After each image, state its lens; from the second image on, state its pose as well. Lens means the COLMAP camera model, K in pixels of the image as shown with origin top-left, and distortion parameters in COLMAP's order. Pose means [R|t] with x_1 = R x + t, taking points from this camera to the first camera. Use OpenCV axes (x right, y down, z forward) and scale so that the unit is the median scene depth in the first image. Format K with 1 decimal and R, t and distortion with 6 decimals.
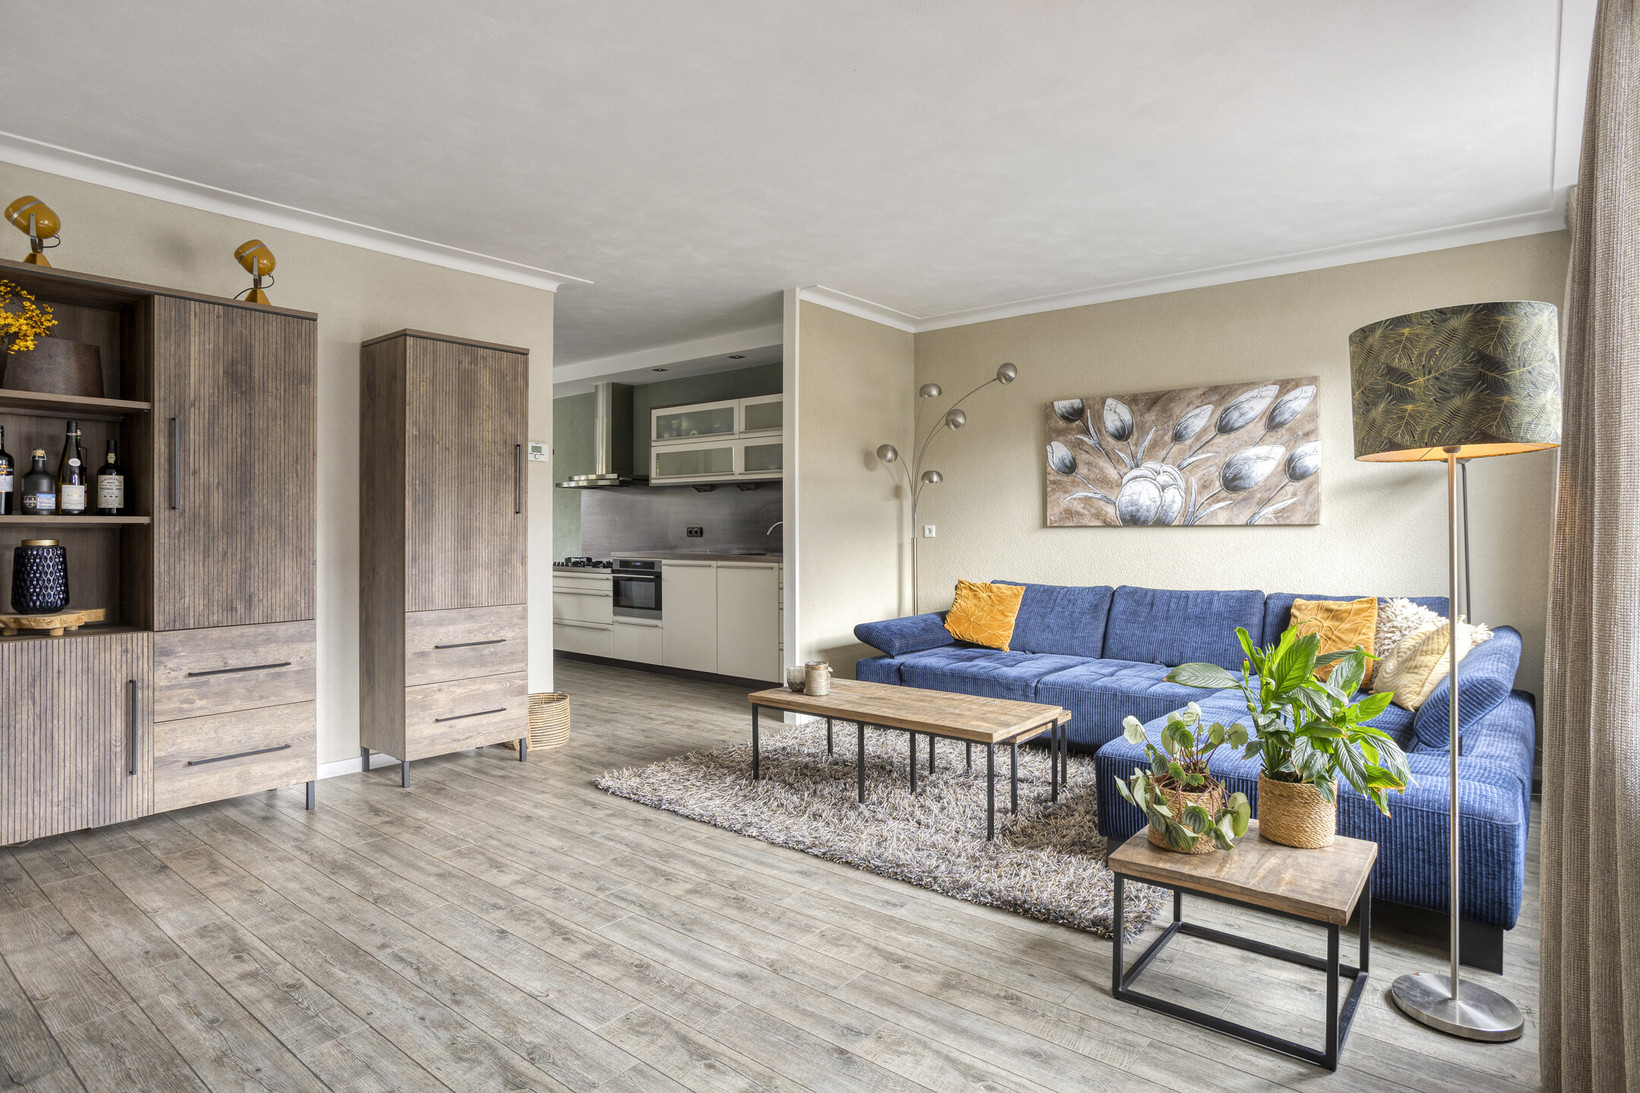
lens RADIAL K [[885.1, 0, 812.5], [0, 885.1, 530.6], [0, 0, 1]] dist [-0.028674, 0.005228]
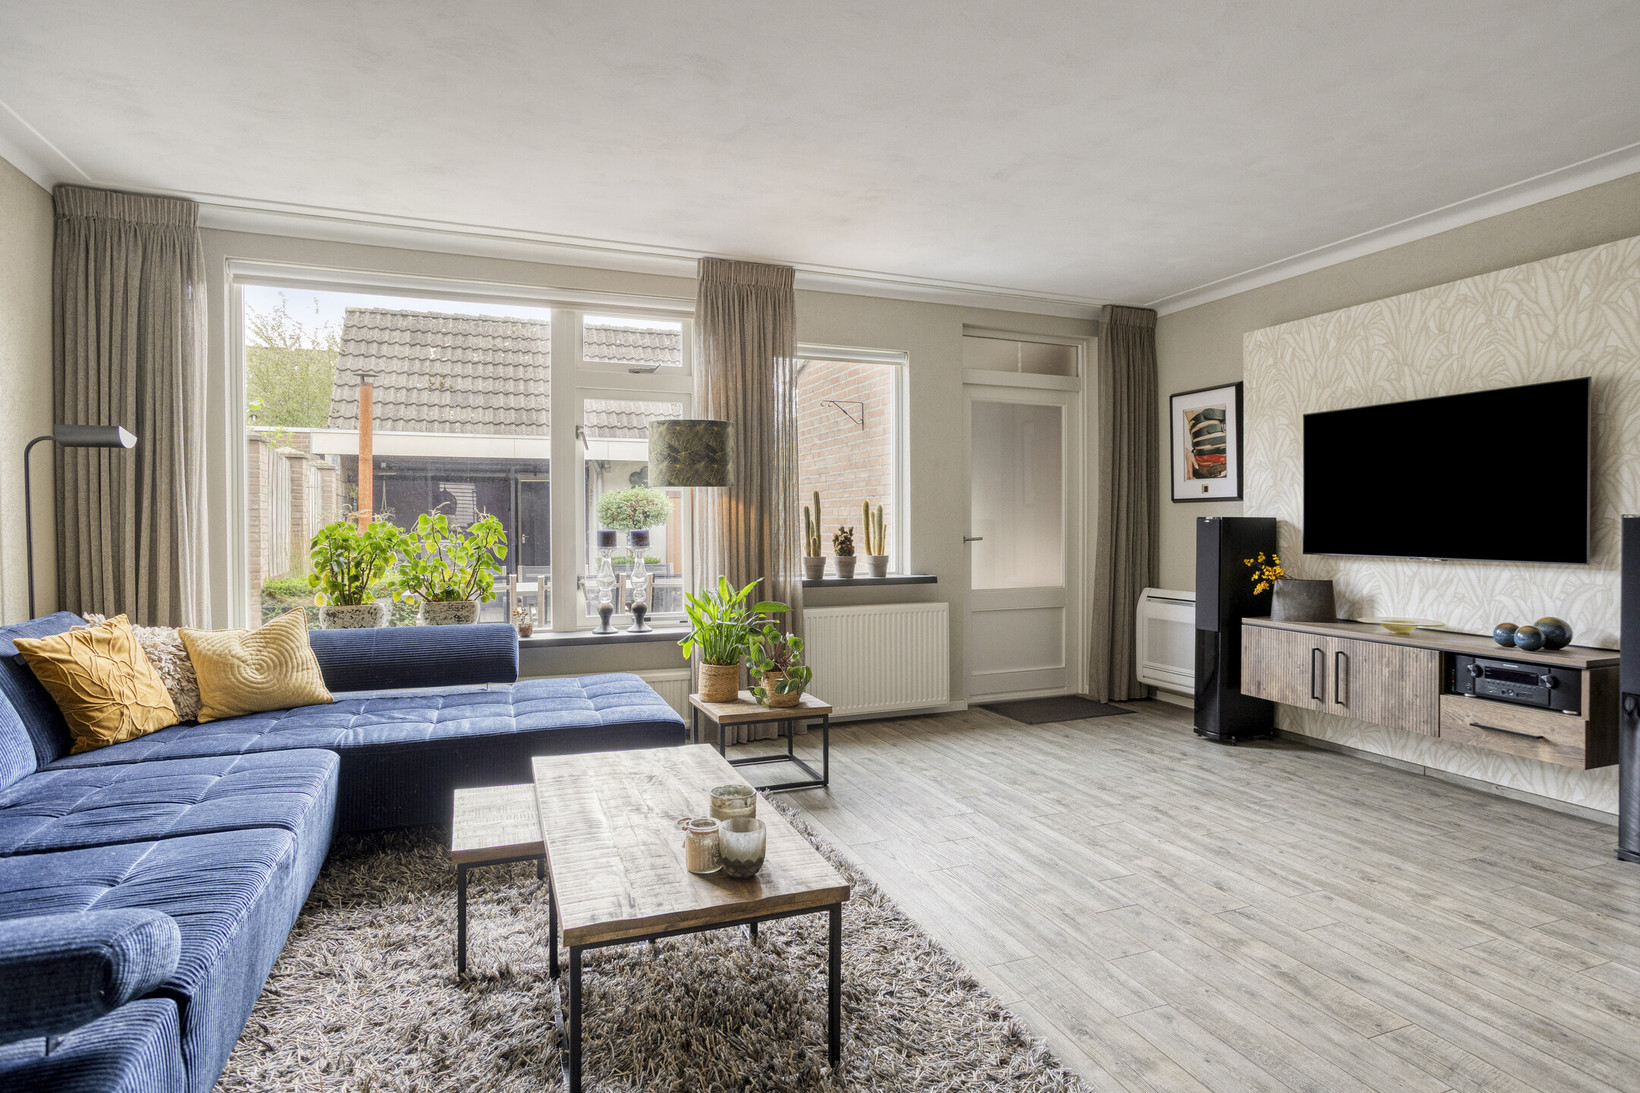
lens RADIAL K [[885.1, 0, 827.5], [0, 885.1, 532.1], [0, 0, 1]] dist [-0.028674, 0.005228]
pose [[-0.882141, -0.000302, 0.470986, -0.322863], [0.005551, 0.999924, 0.011038, -0.005982], [-0.470954, 0.012352, -0.882072, 1.631790]]
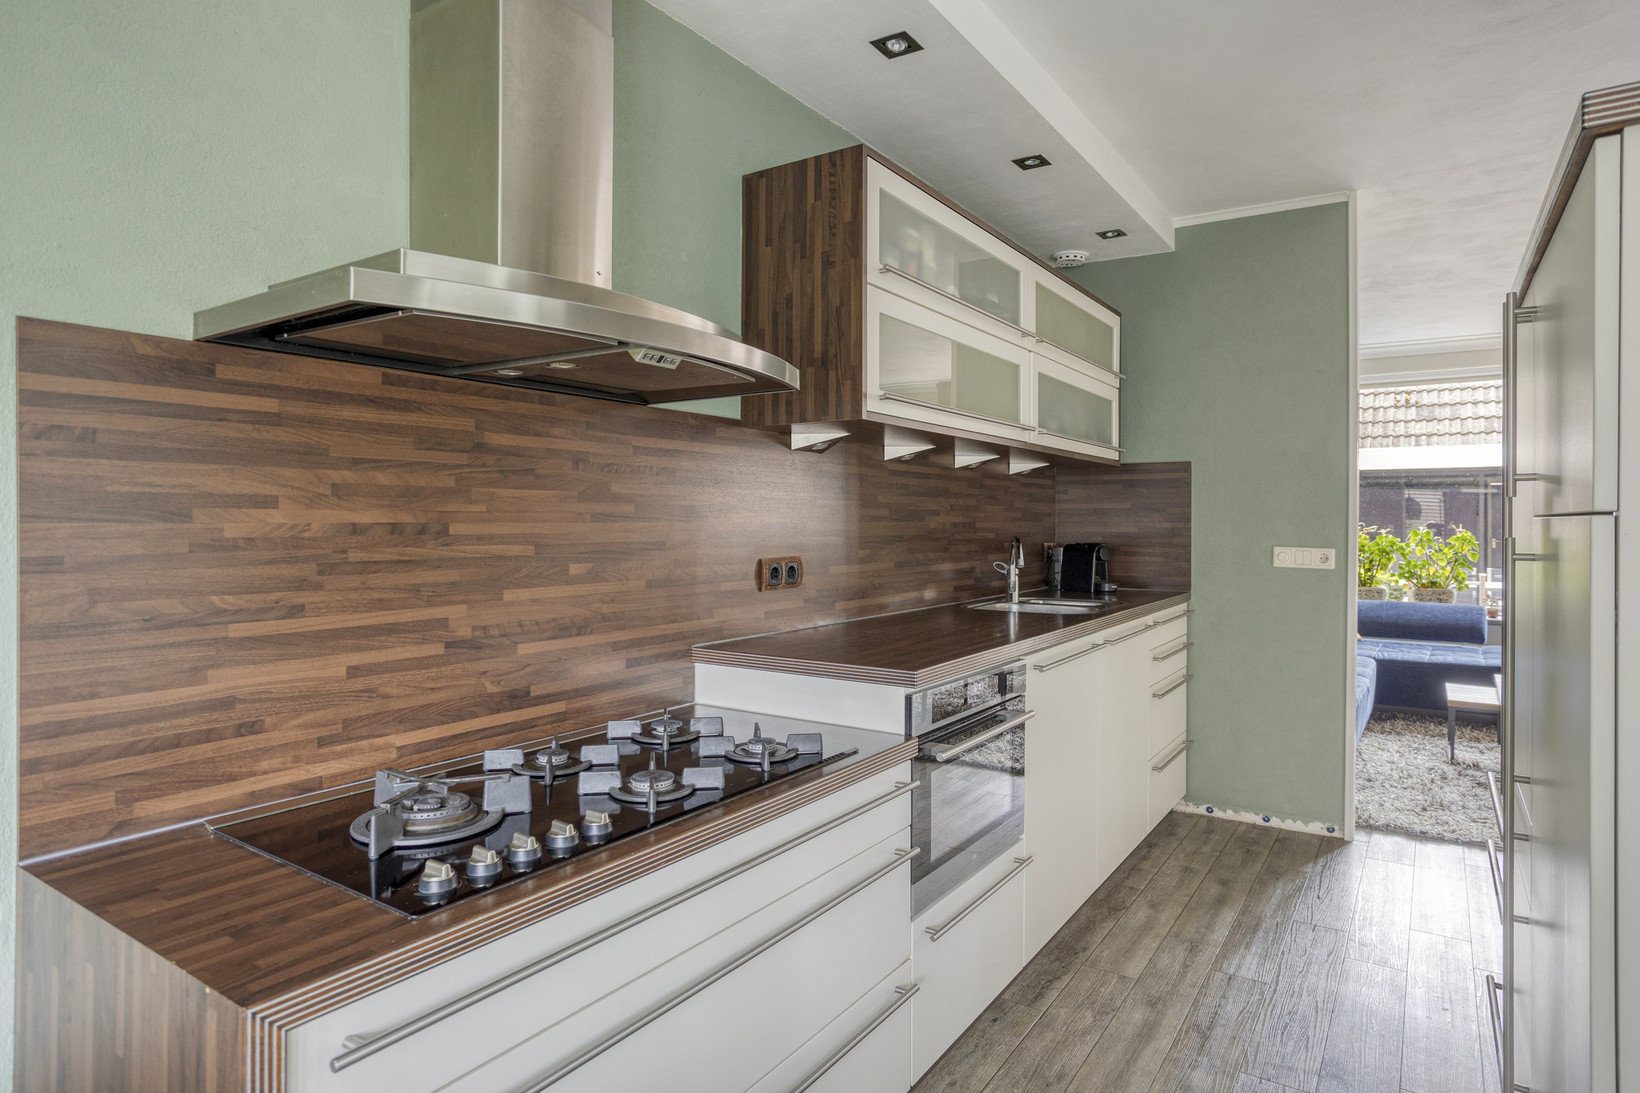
lens RADIAL K [[917.1, 0, 831.8], [0, 917.1, 521.4], [0, 0, 1]] dist [-0.014162, 0.000241]
pose [[-0.118418, 0.003363, 0.992958, -1.042470], [0.001508, 0.999994, -0.003207, -0.035443], [-0.992963, 0.001117, -0.118422, 2.292289]]
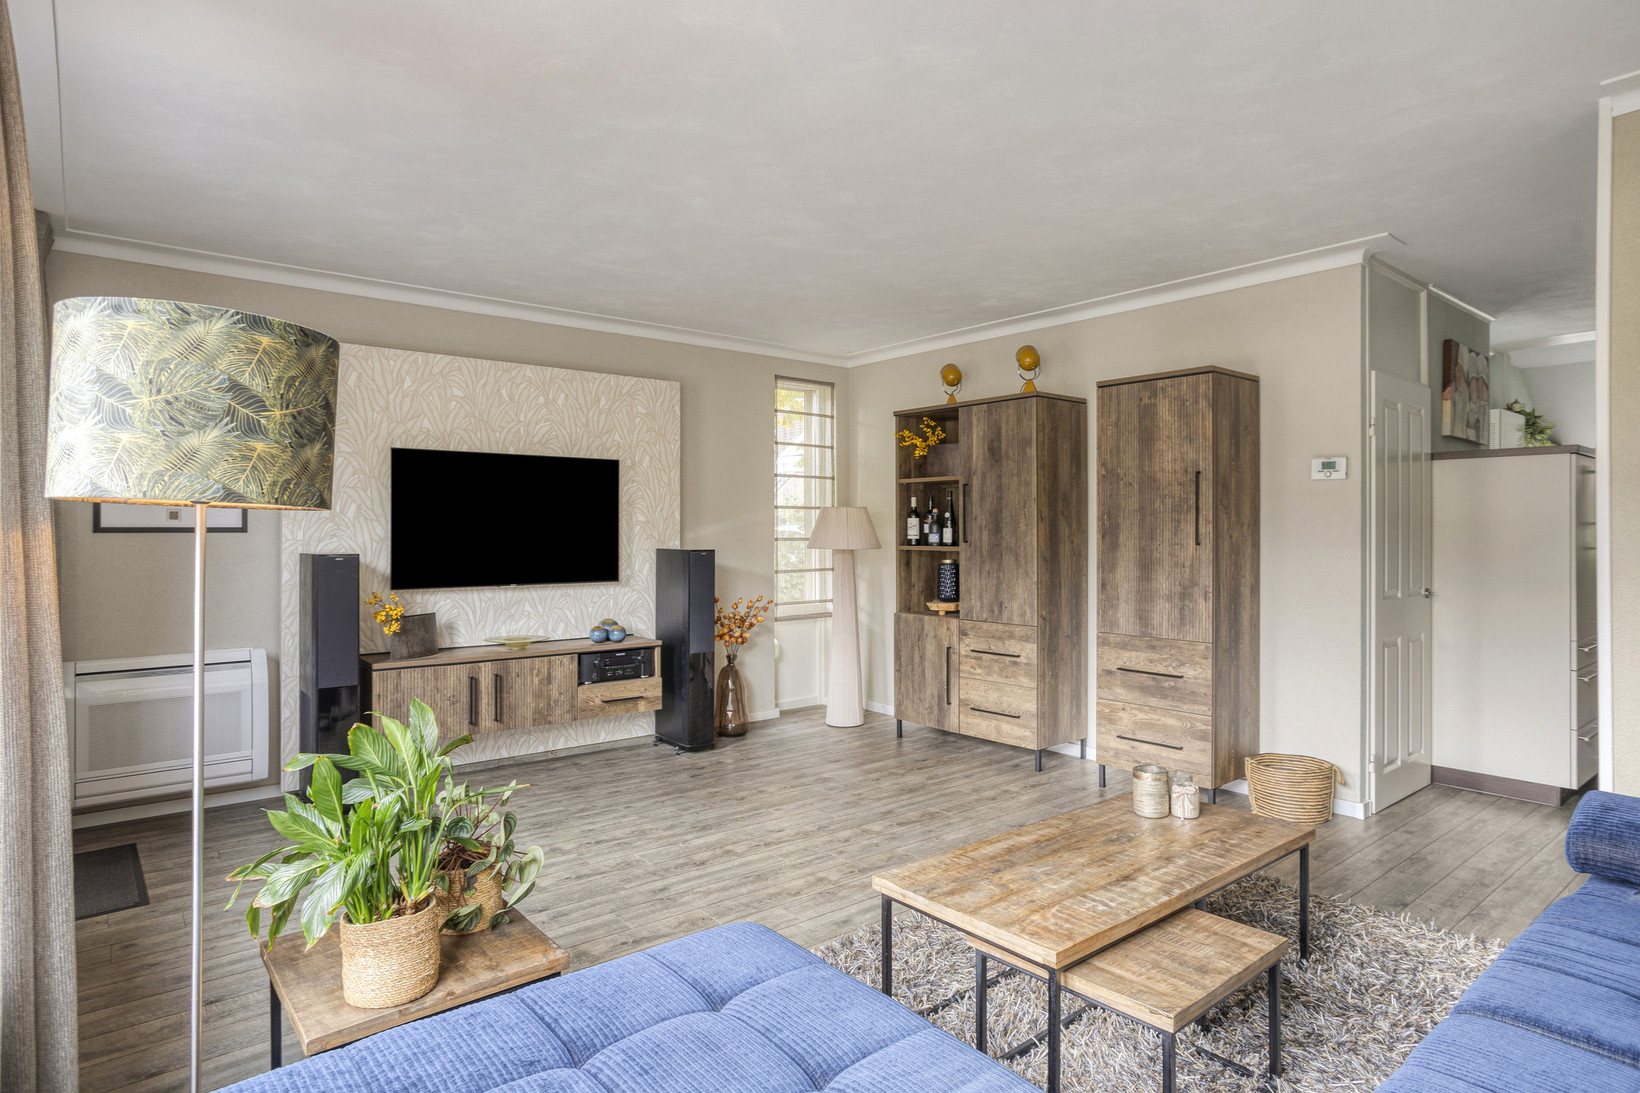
lens RADIAL K [[885.1, 0, 843.5], [0, 885.1, 536.4], [0, 0, 1]] dist [-0.028674, 0.005228]
pose [[-0.162621, 0.005769, -0.986672, 0.829398], [-0.002371, 0.999978, 0.006238, -0.042978], [0.986686, 0.003353, -0.162604, 1.000248]]
